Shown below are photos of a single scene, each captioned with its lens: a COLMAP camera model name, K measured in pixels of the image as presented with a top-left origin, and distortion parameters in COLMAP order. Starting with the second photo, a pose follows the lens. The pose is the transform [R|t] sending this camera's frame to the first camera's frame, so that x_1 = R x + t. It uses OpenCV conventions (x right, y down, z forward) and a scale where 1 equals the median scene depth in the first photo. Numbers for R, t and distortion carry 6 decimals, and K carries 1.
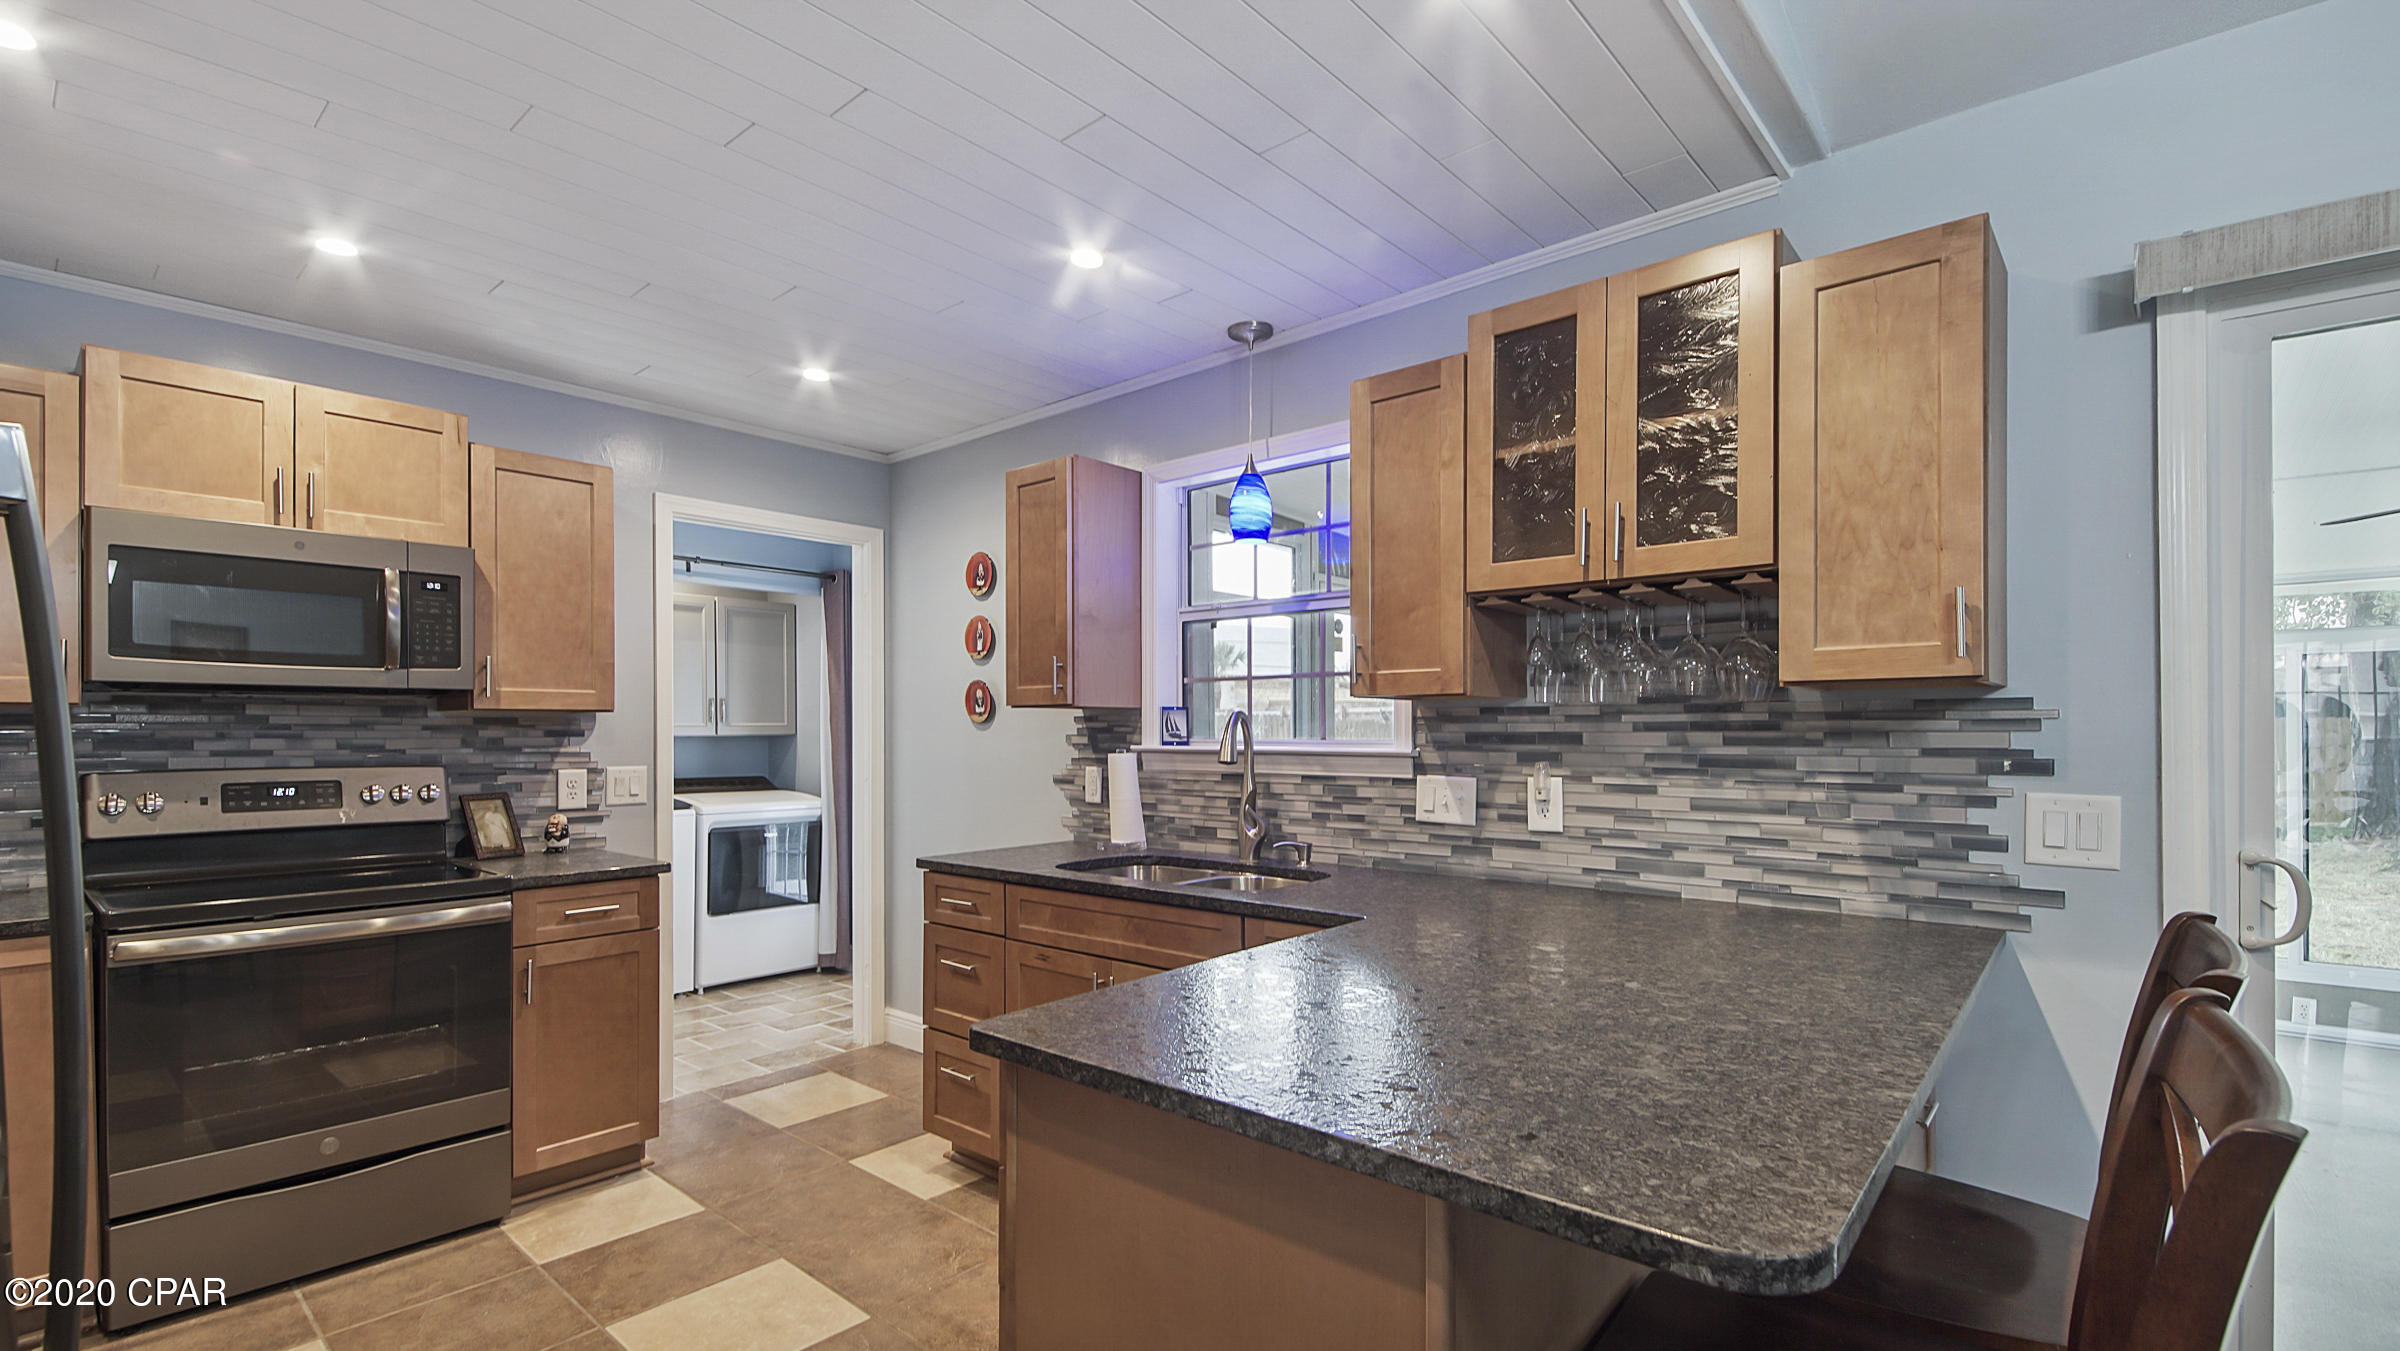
lens RADIAL K [[1069.0, 0, 1223.8], [0, 1069.0, 736.5], [0, 0, 1]] dist [0.011917, -0.006489]
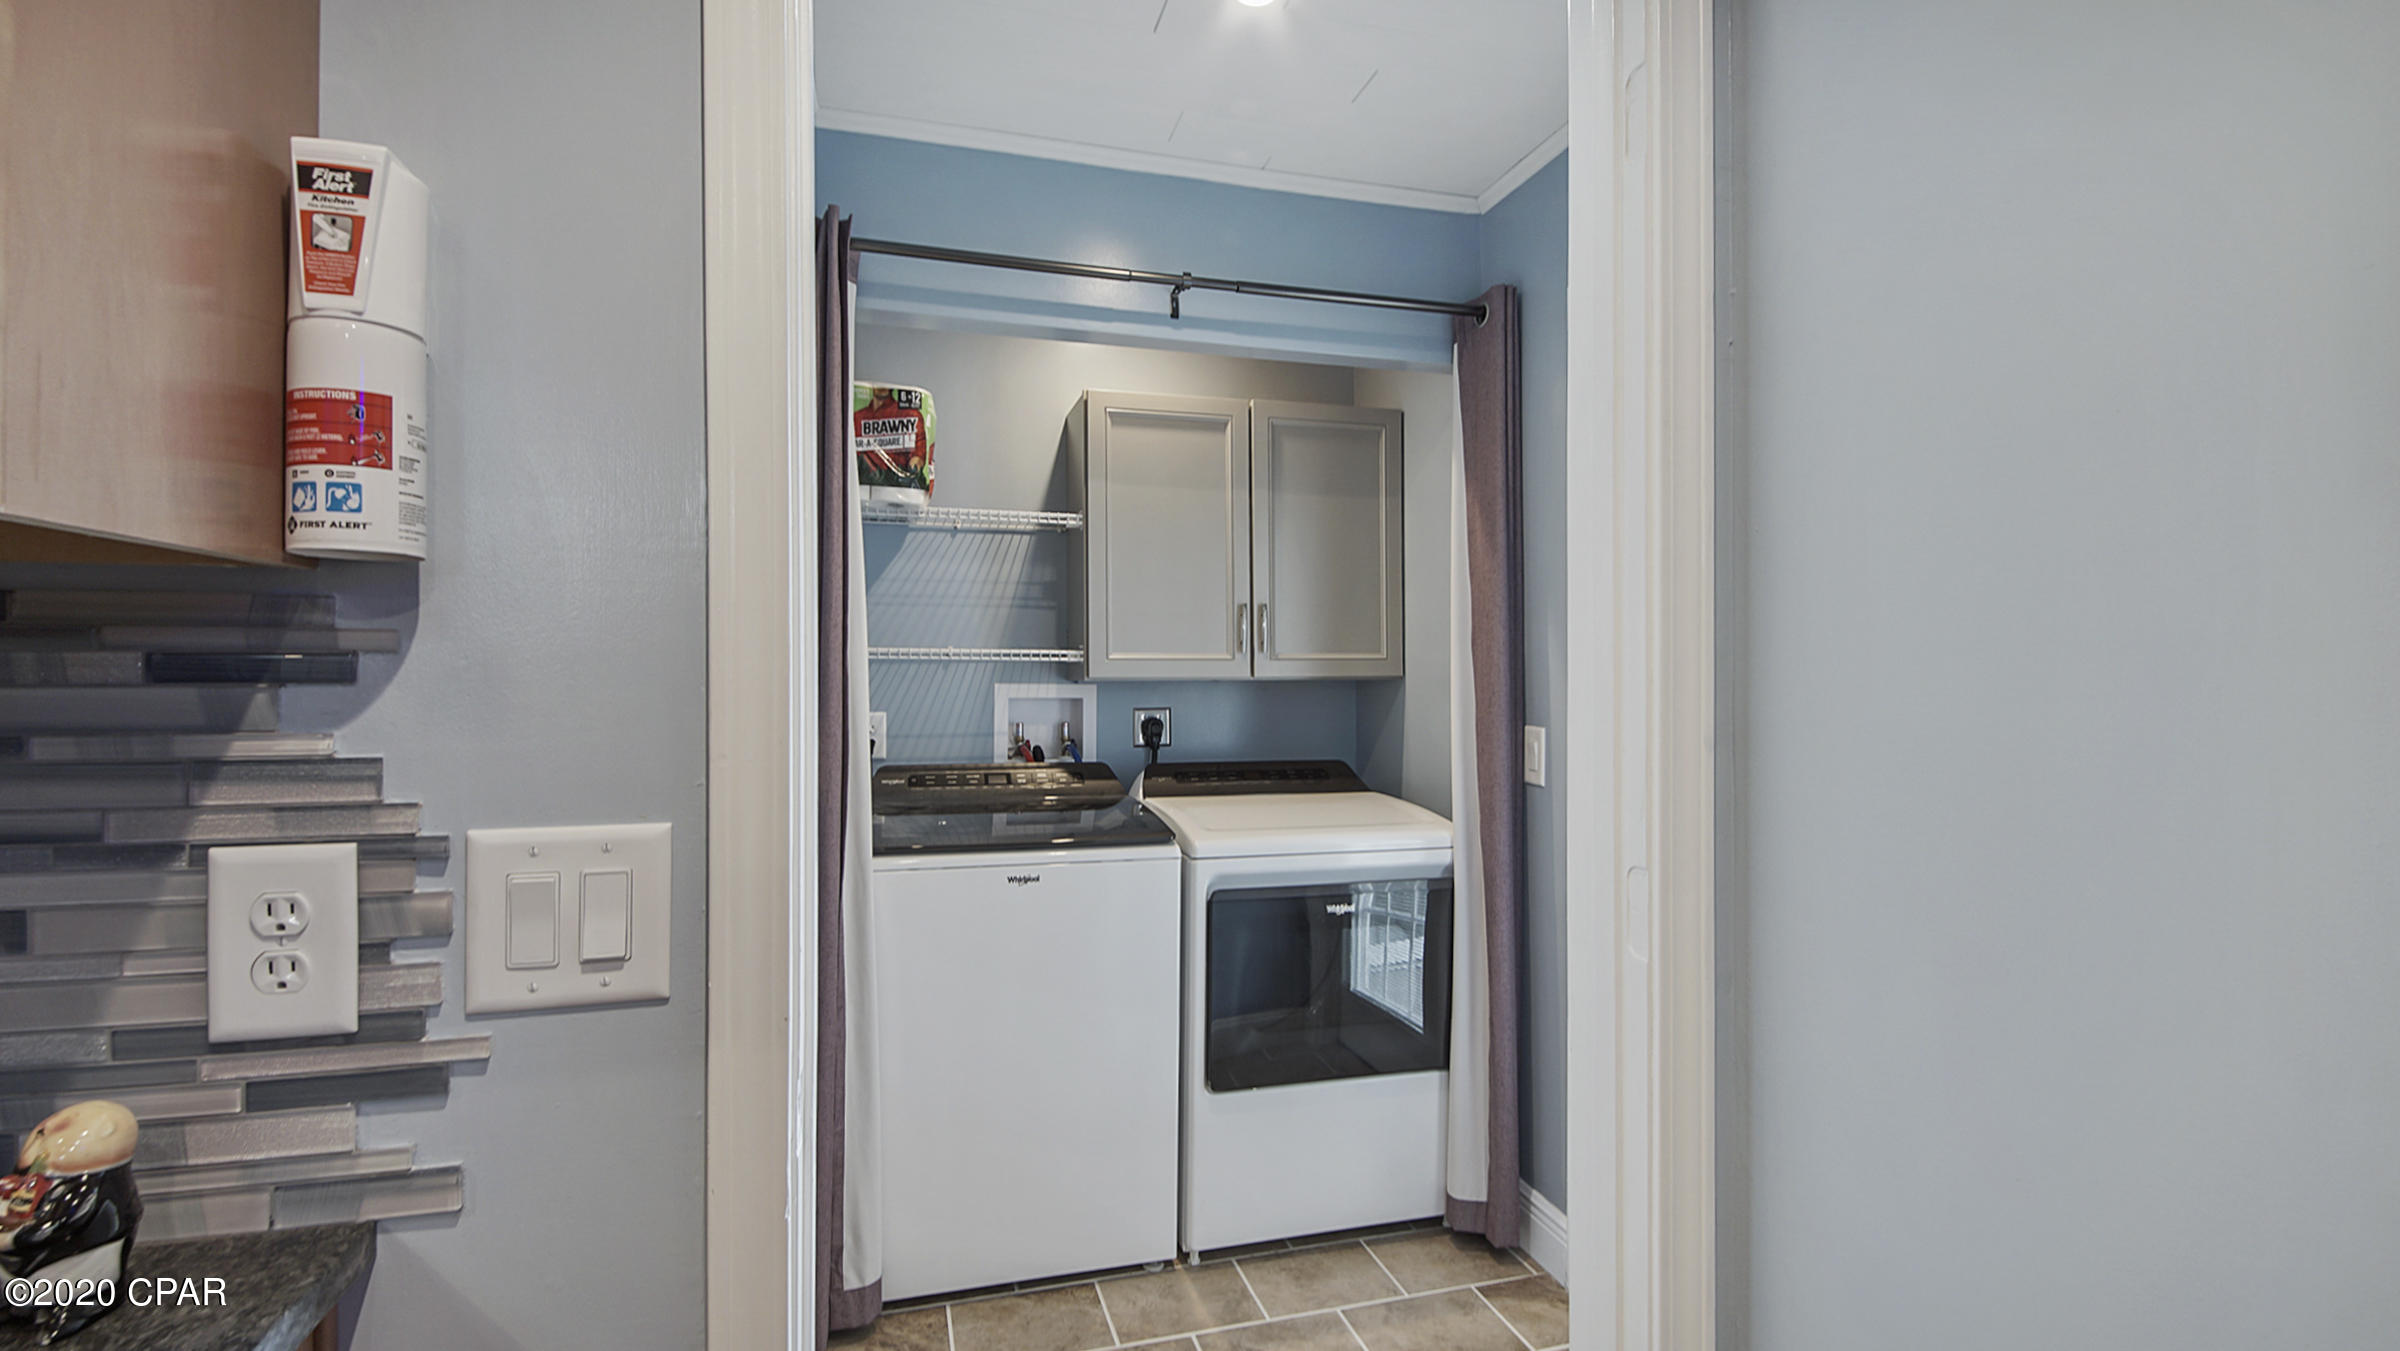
lens RADIAL K [[1069.0, 0, 1197.5], [0, 1069.0, 657.1], [0, 0, 1]] dist [0.011917, -0.006489]
pose [[0.828246, -0.006477, -0.560327, -0.392779], [-0.005147, 0.999803, -0.019165, -0.002180], [0.560341, 0.018757, 0.828050, 1.044577]]
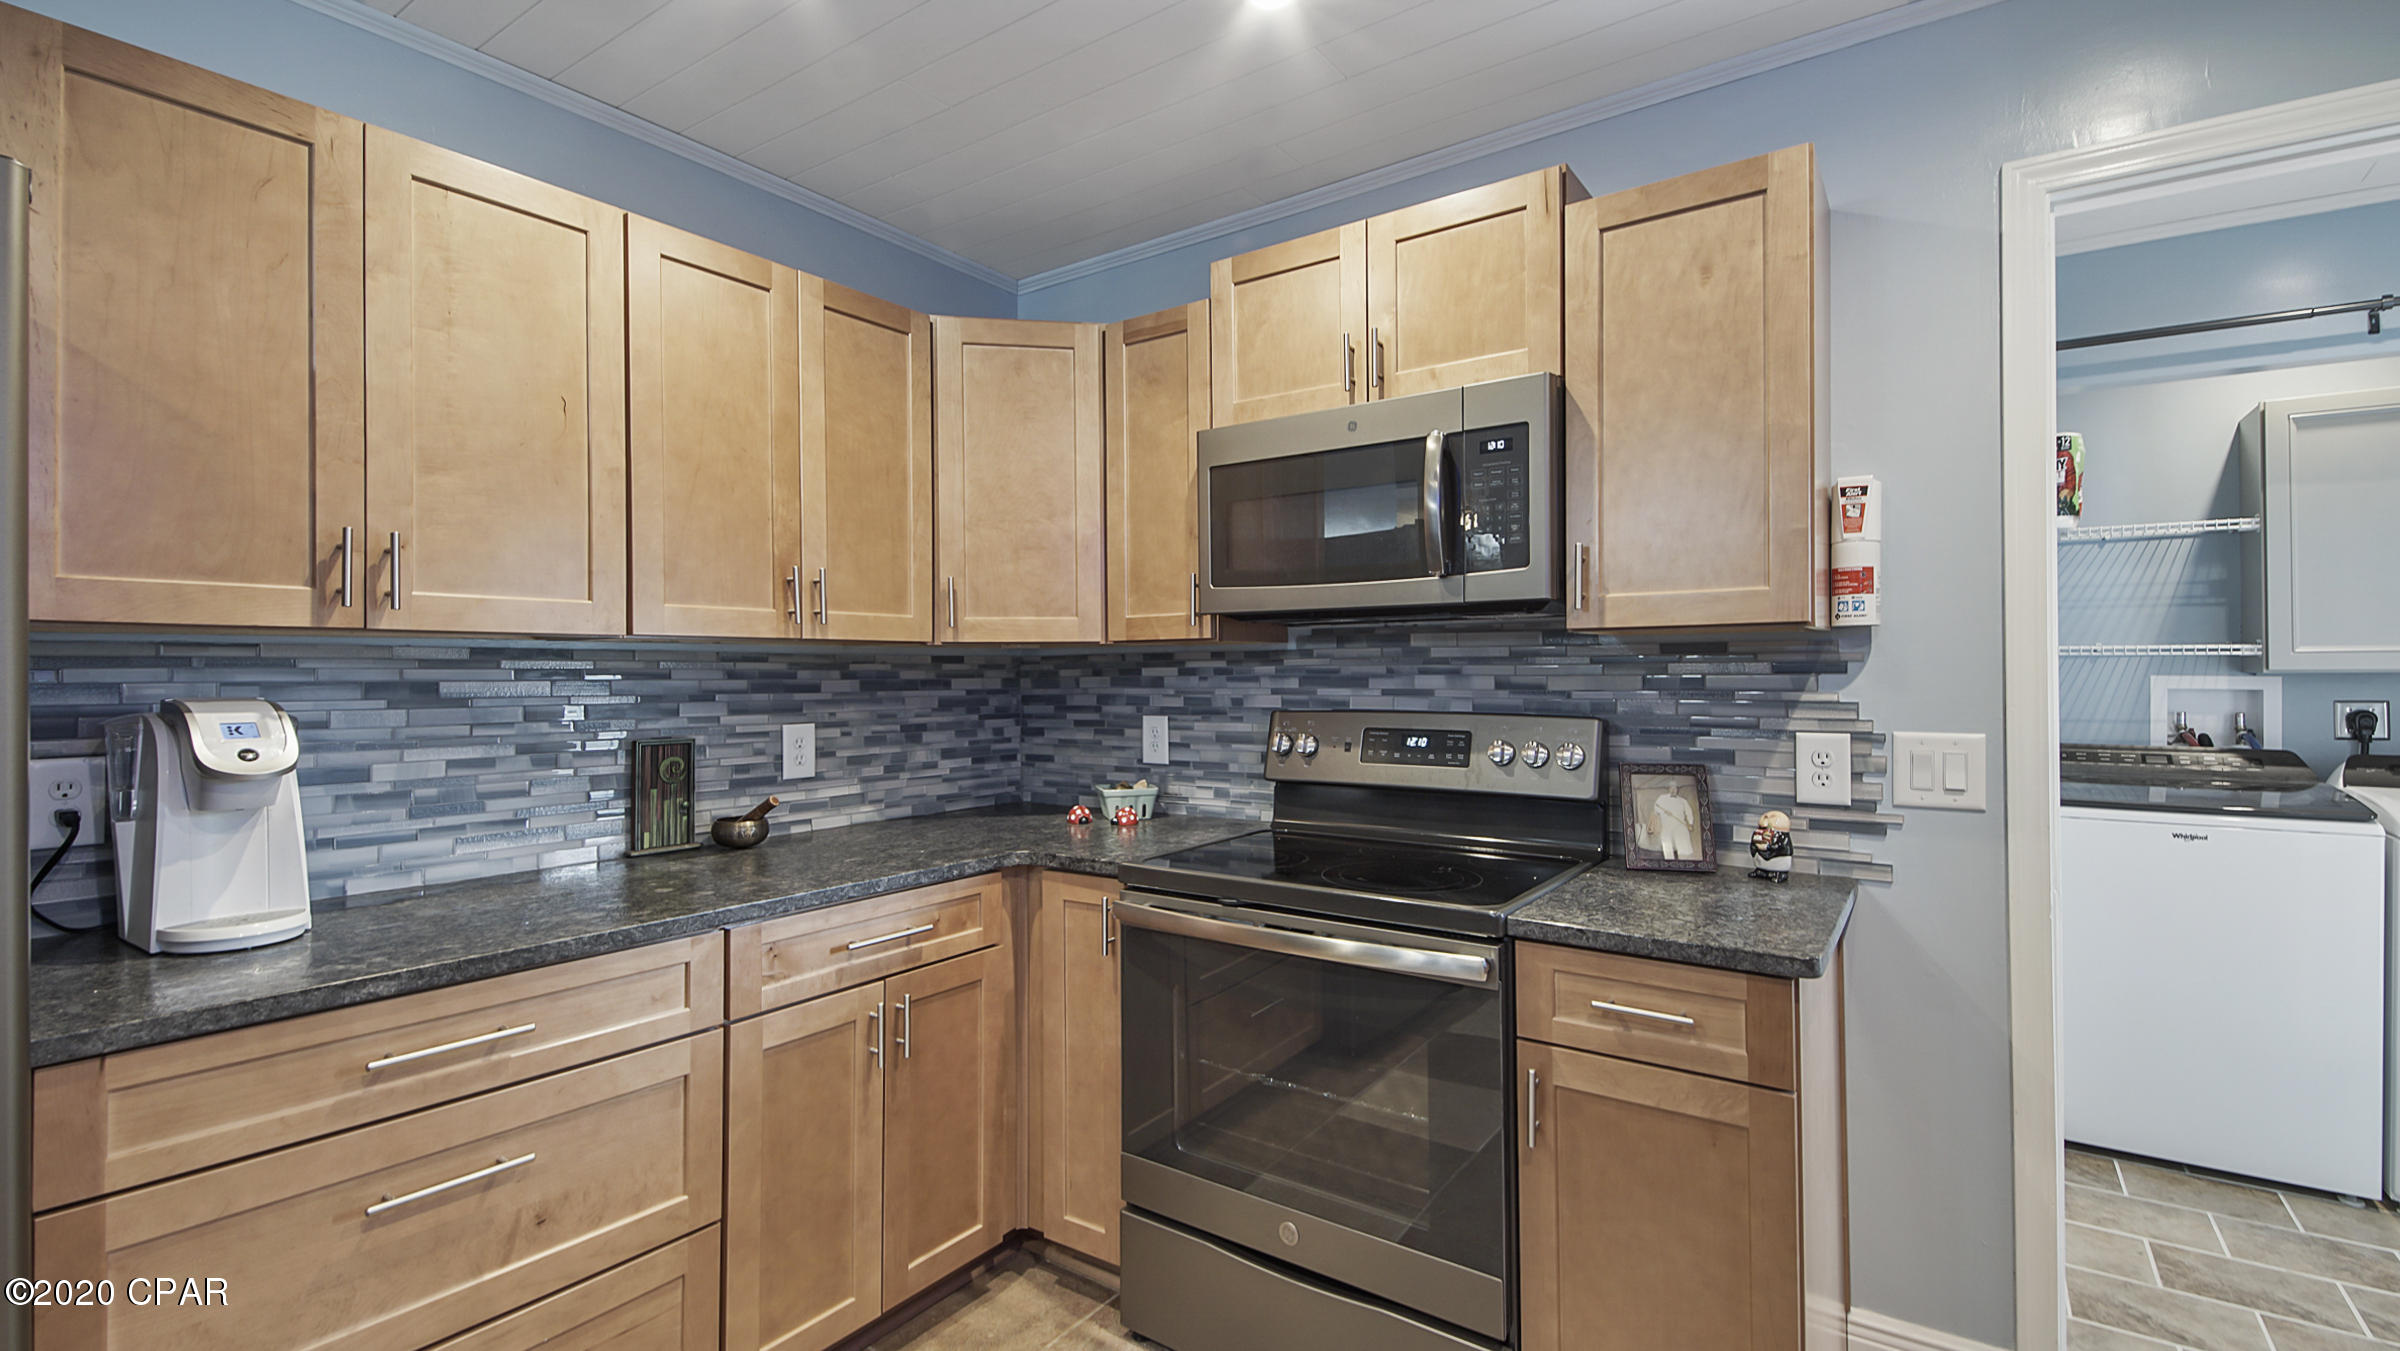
lens RADIAL K [[1069.0, 0, 1178.2], [0, 1069.0, 669.2], [0, 0, 1]] dist [0.011917, -0.006489]
pose [[0.065639, 0.000284, -0.997843, -0.087610], [-0.000178, 1.000000, 0.000273, -0.002445], [0.997843, 0.000159, 0.065640, 0.712361]]
